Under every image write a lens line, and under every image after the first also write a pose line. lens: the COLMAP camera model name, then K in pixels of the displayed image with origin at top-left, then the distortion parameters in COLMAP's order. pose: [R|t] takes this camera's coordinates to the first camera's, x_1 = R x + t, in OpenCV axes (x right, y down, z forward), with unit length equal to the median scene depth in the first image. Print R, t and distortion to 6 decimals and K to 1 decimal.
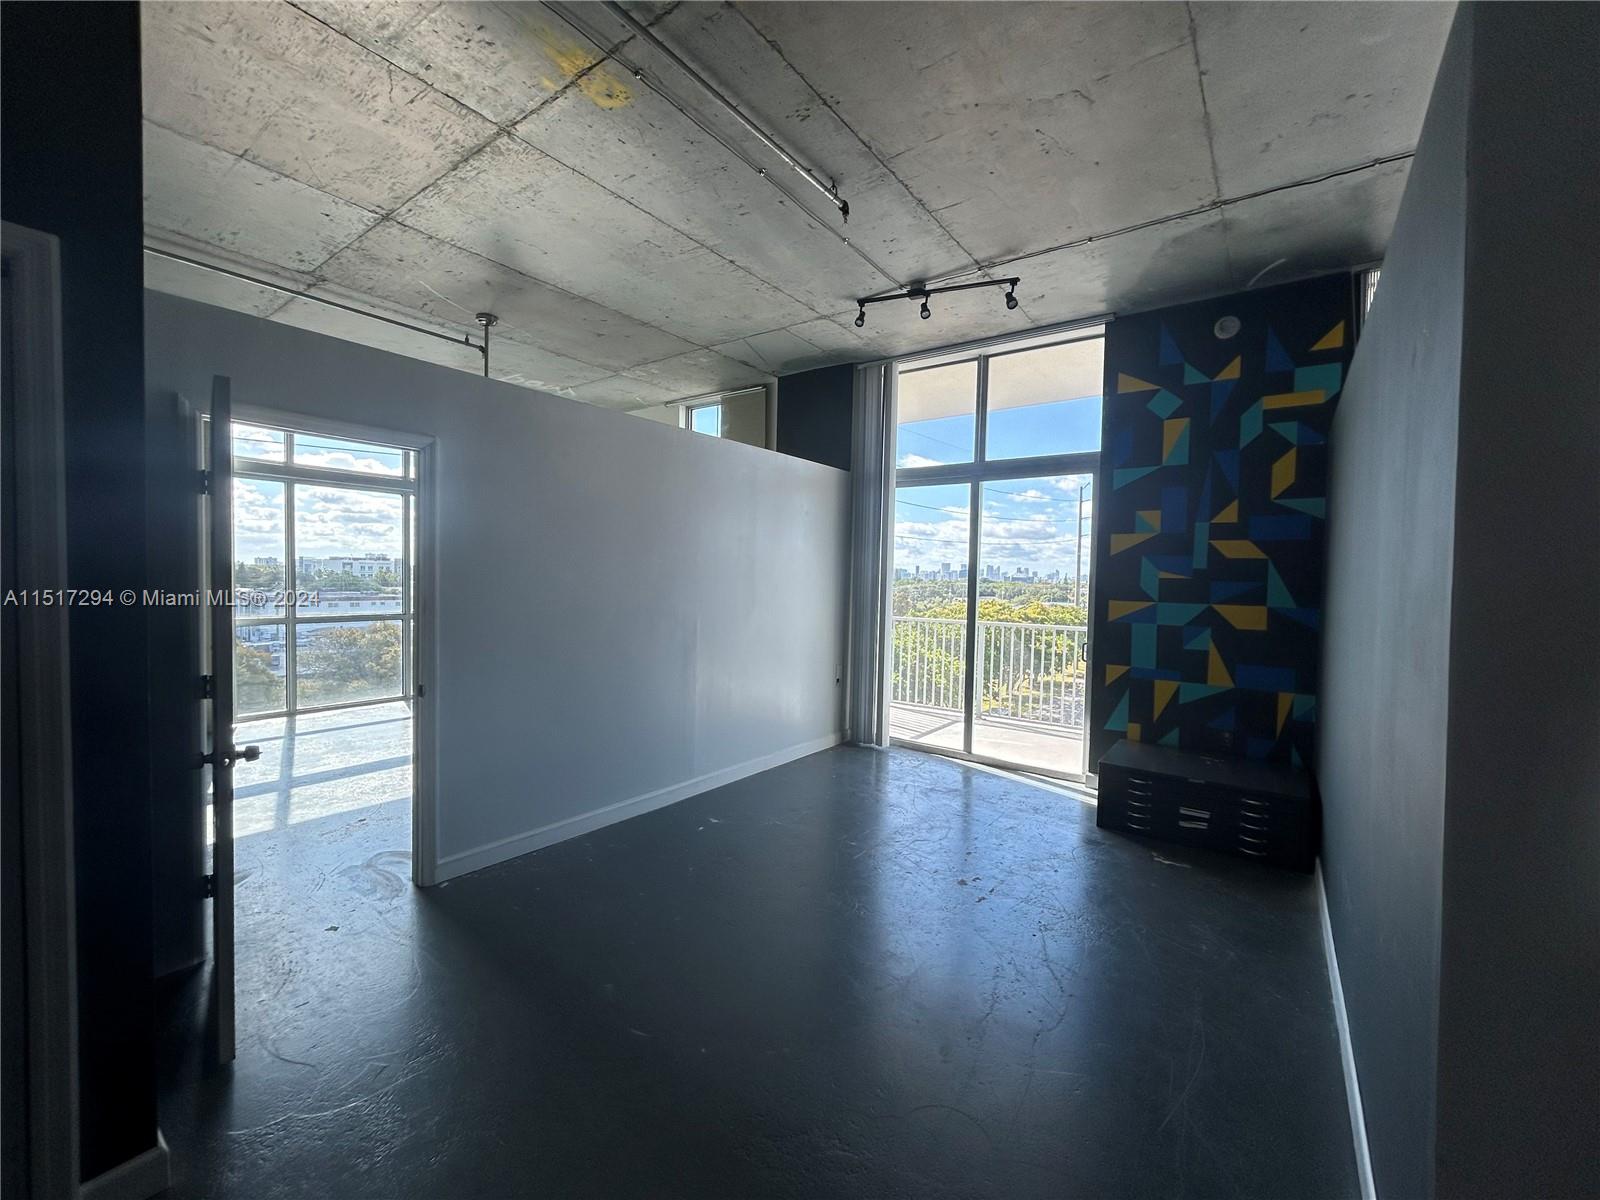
lens RADIAL K [[652.5, 0, 799.4], [0, 652.5, 597.9], [0, 0, 1]] dist [0.001154, 0.000216]
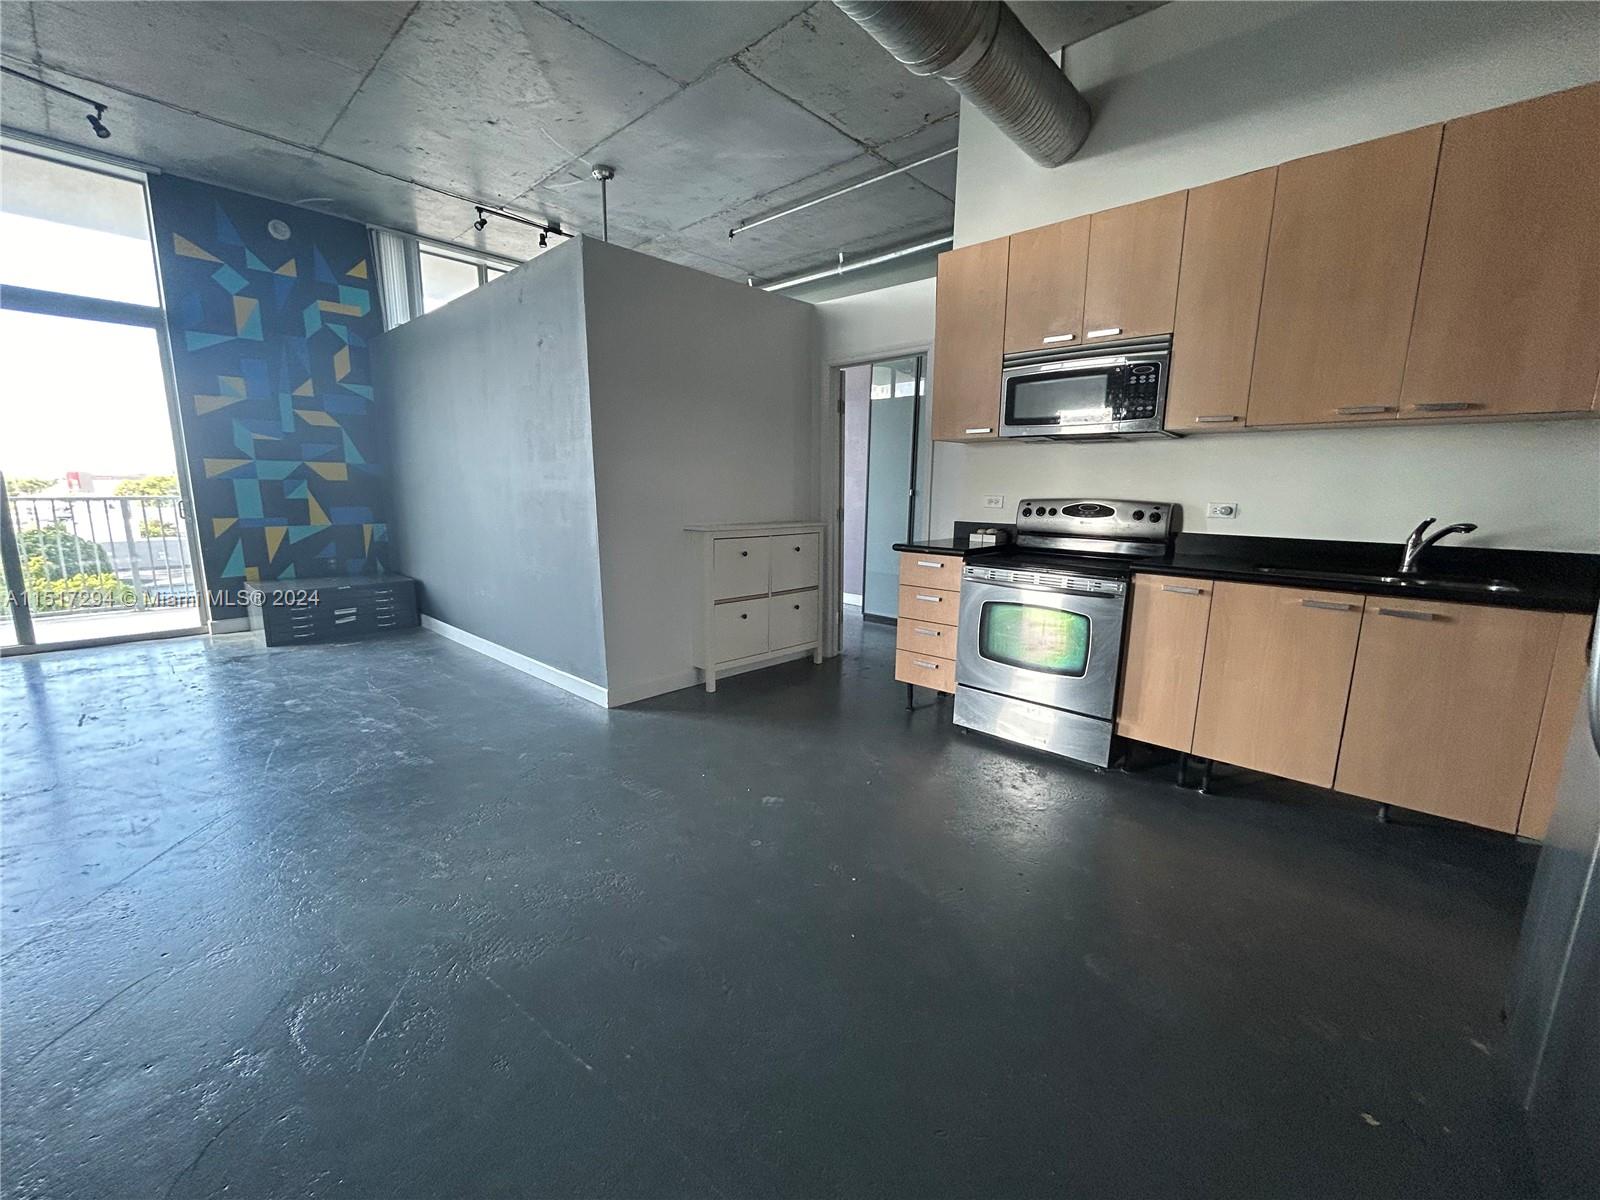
lens RADIAL K [[652.5, 0, 799.4], [0, 652.5, 597.9], [0, 0, 1]] dist [0.001154, 0.000216]
pose [[0.105949, -0.193693, 0.975325, -0.552793], [0.016524, 0.981053, 0.193035, 0.040117], [-0.994234, -0.004336, 0.107142, -0.098165]]
